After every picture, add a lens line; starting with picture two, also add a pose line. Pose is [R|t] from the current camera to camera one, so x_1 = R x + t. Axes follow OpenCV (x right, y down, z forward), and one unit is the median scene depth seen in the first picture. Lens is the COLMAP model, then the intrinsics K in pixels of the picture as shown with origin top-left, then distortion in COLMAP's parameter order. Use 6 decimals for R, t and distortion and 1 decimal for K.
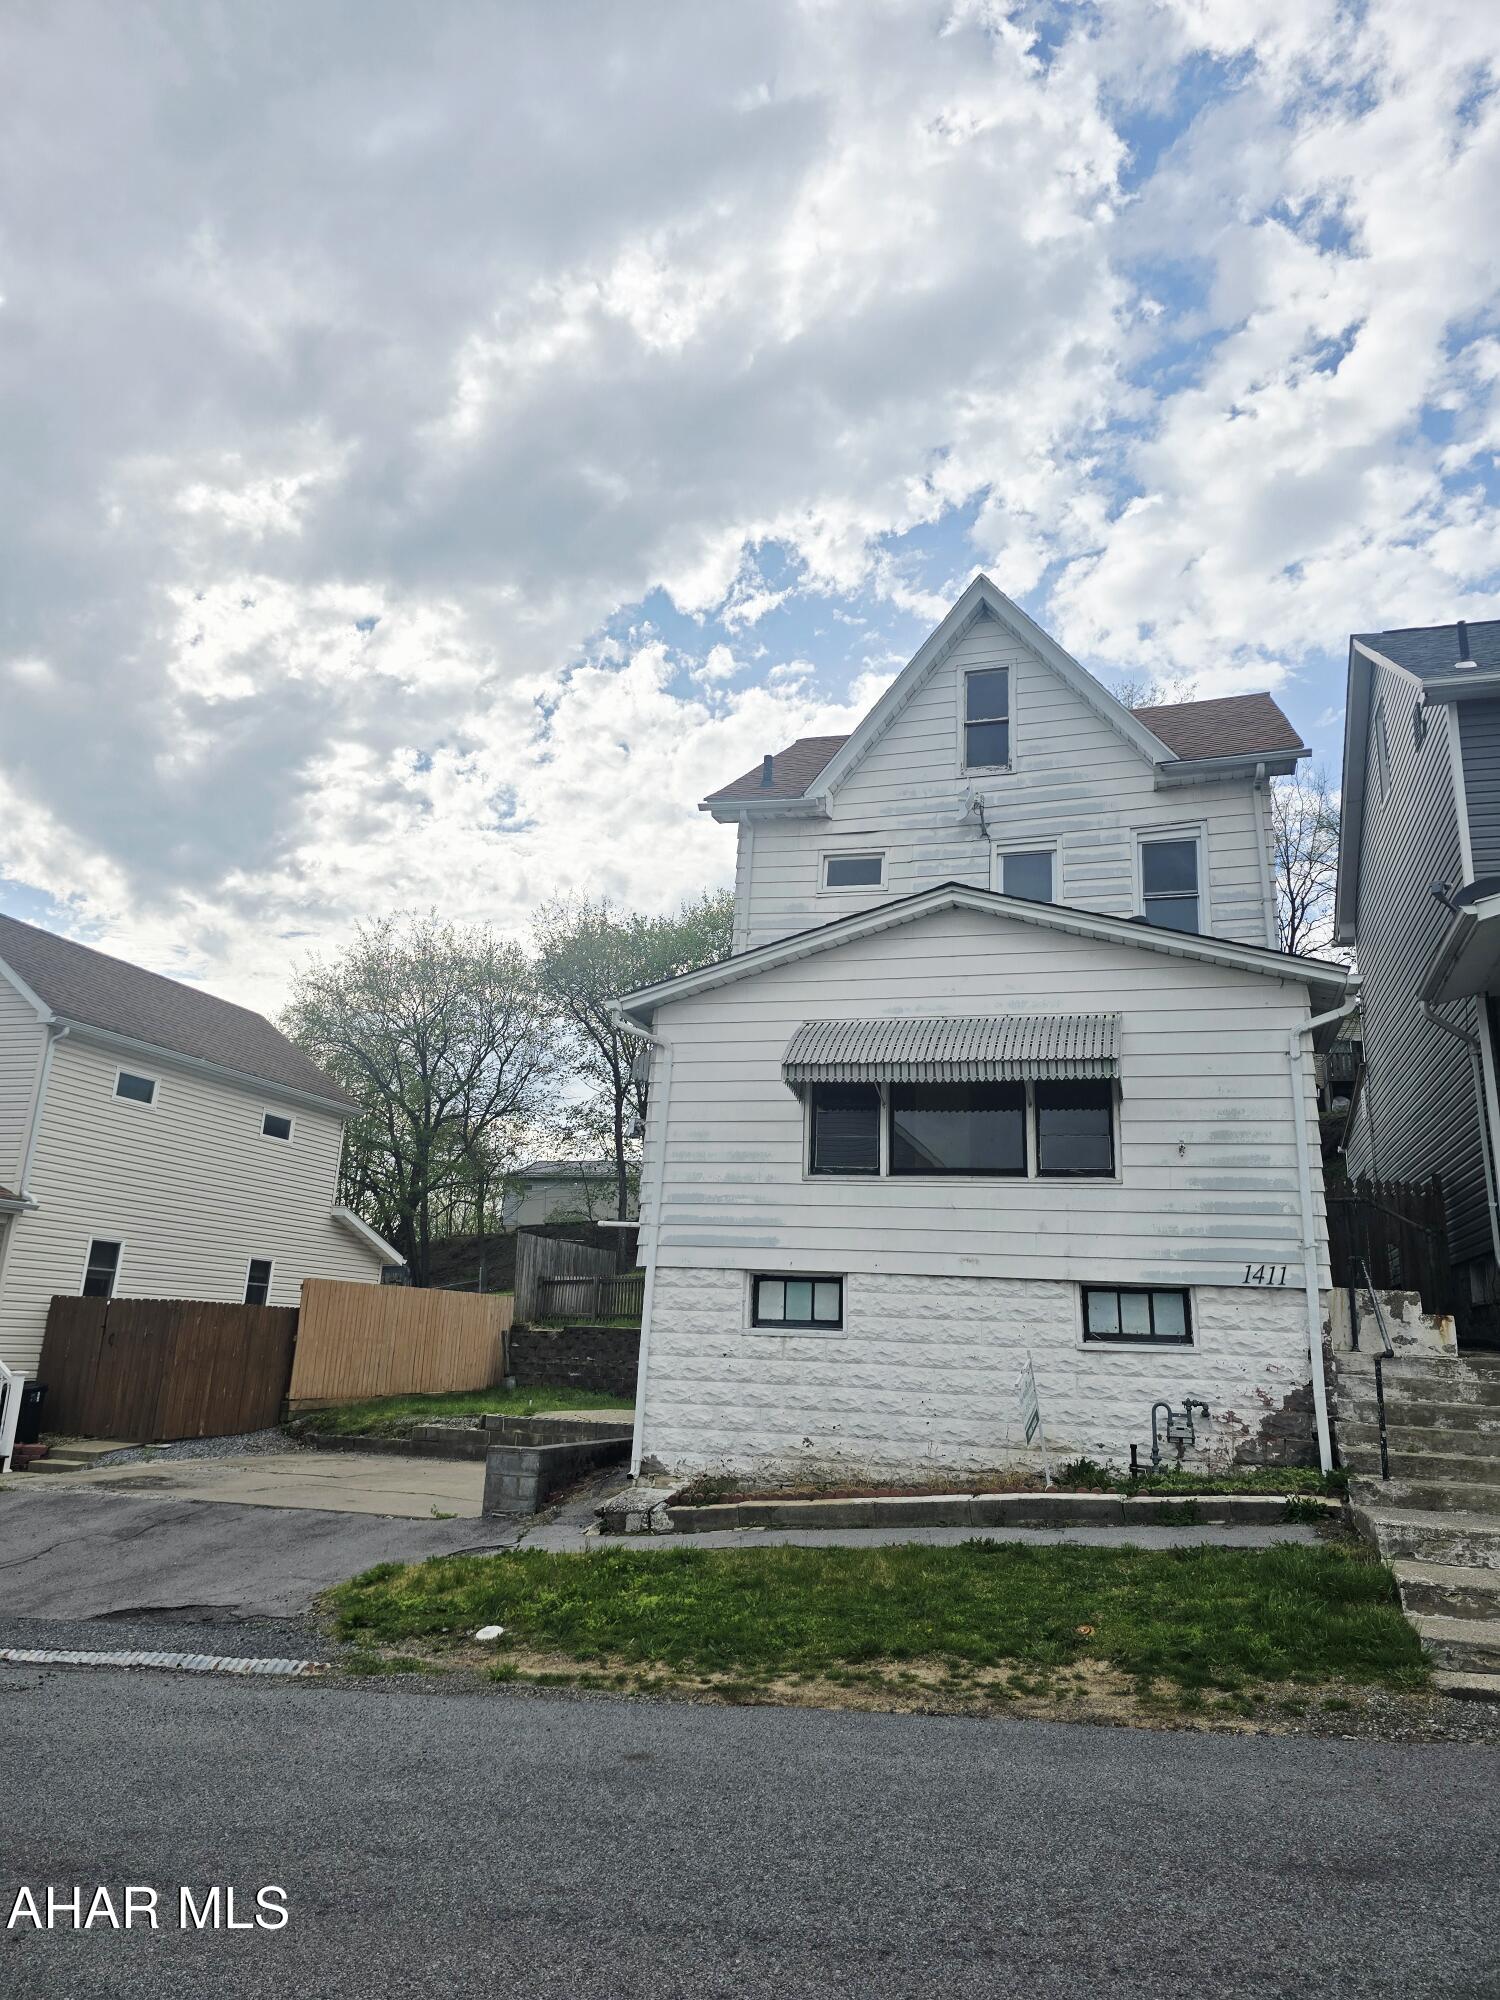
lens RADIAL K [[1375.3, 0, 750.0], [0, 1375.3, 1000.0], [0, 0, 1]] dist [0.028191, -0.003831]
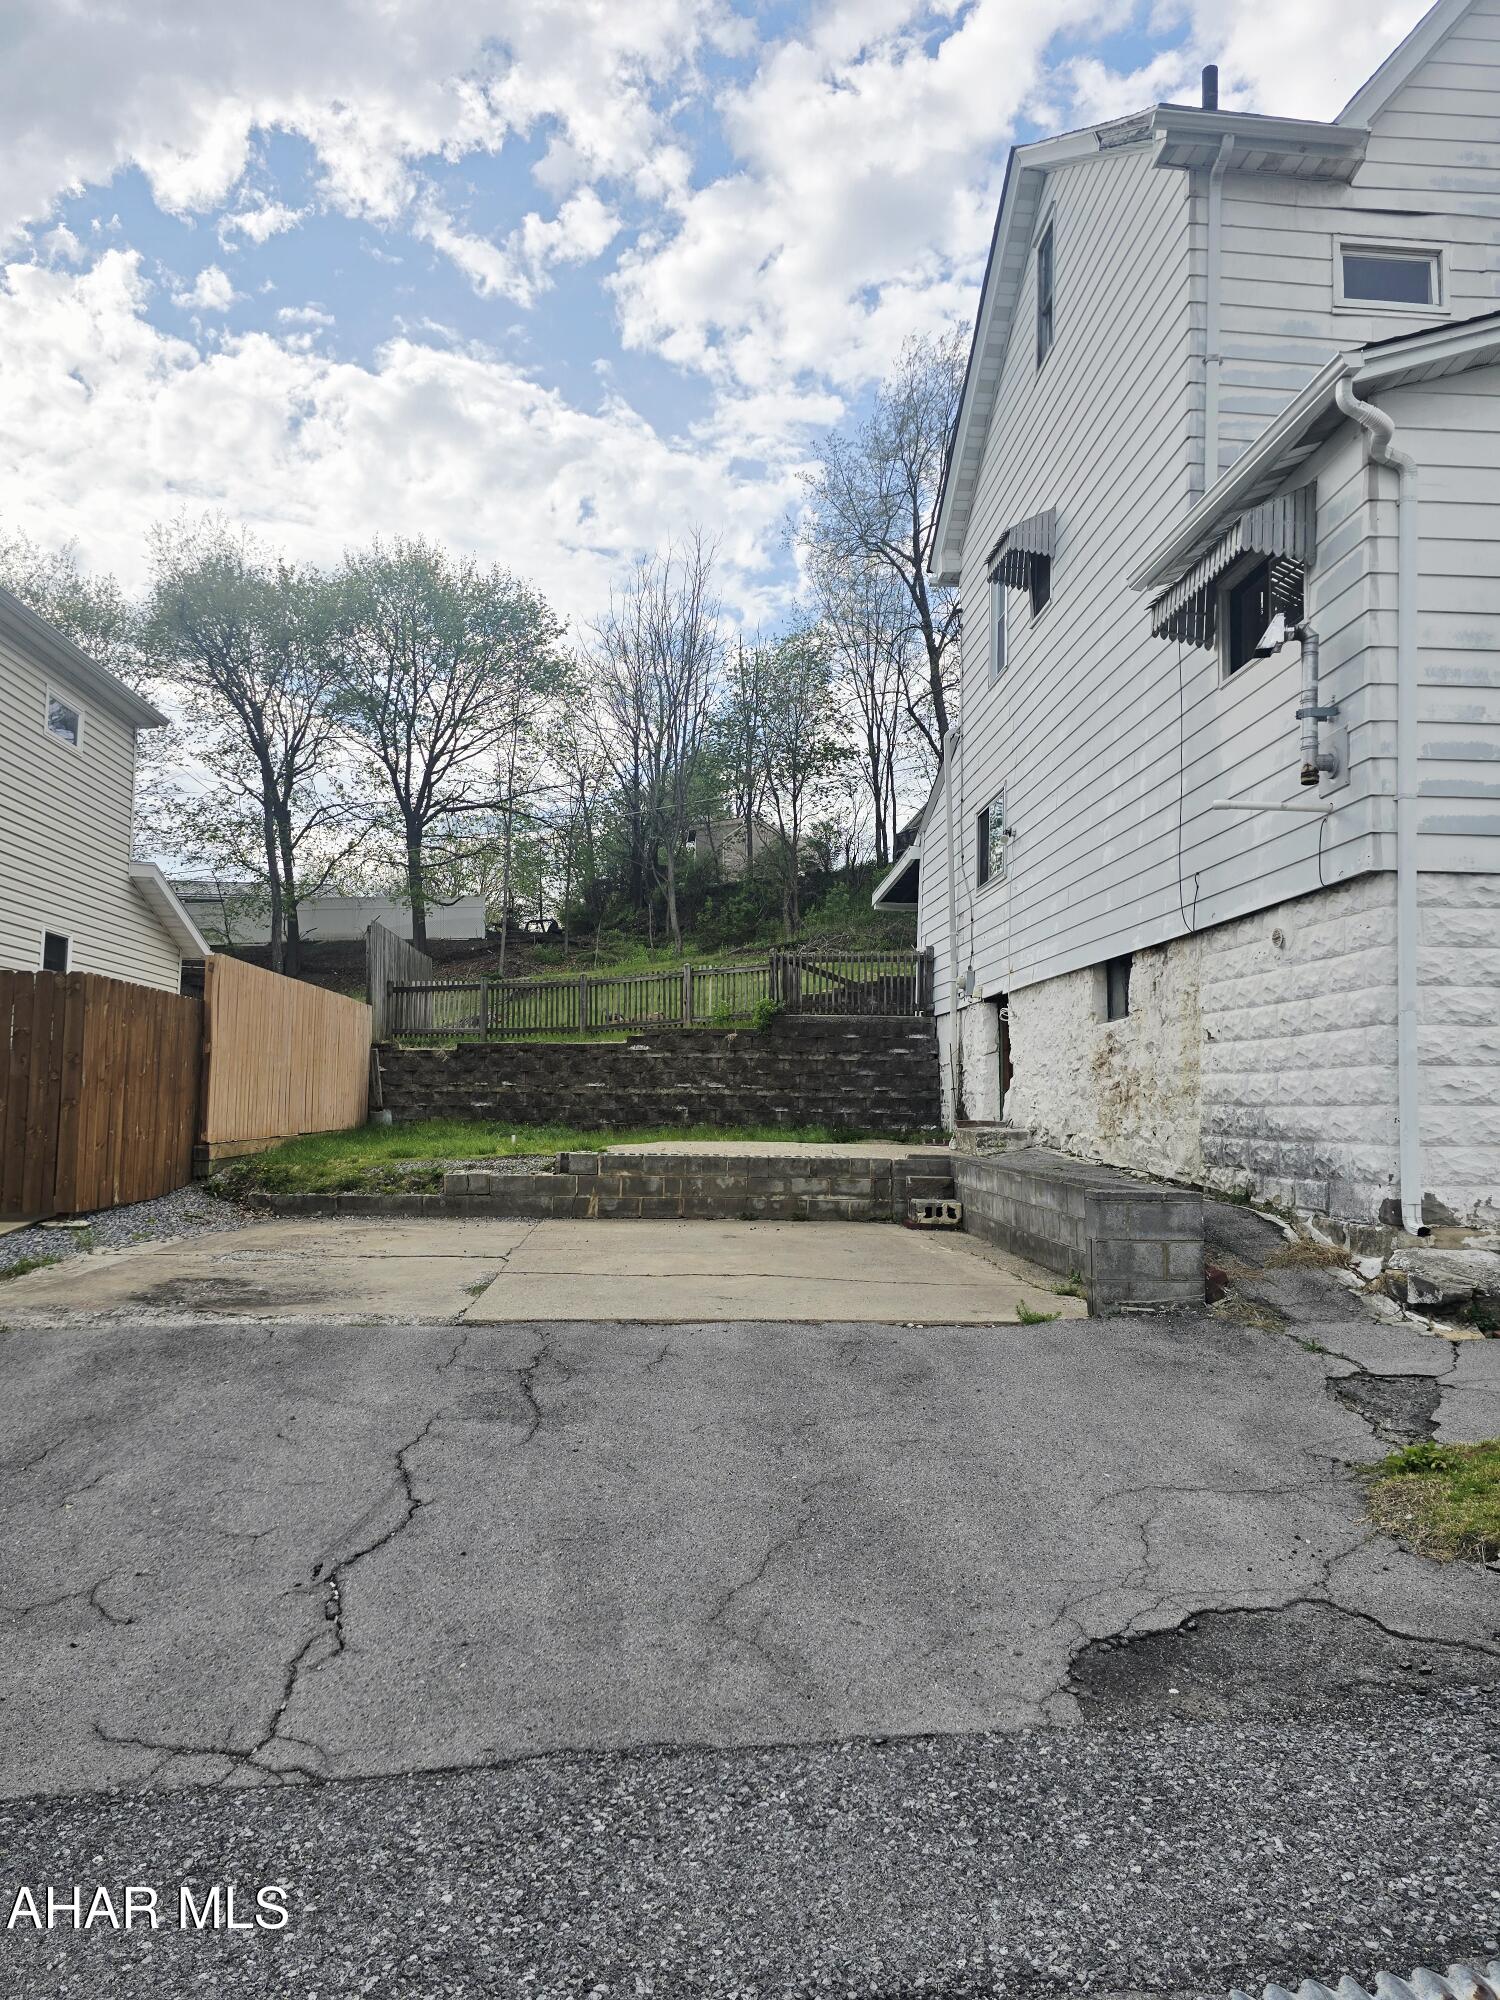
lens RADIAL K [[1305.4, 0, 622.7], [0, 1305.4, 1046.9], [0, 0, 1]] dist [0.111607, -0.085097]
pose [[0.936011, -0.009120, 0.351853, -0.096672], [-0.063762, 0.978731, 0.194989, 0.030832], [-0.346147, -0.204947, 0.915521, 0.104156]]
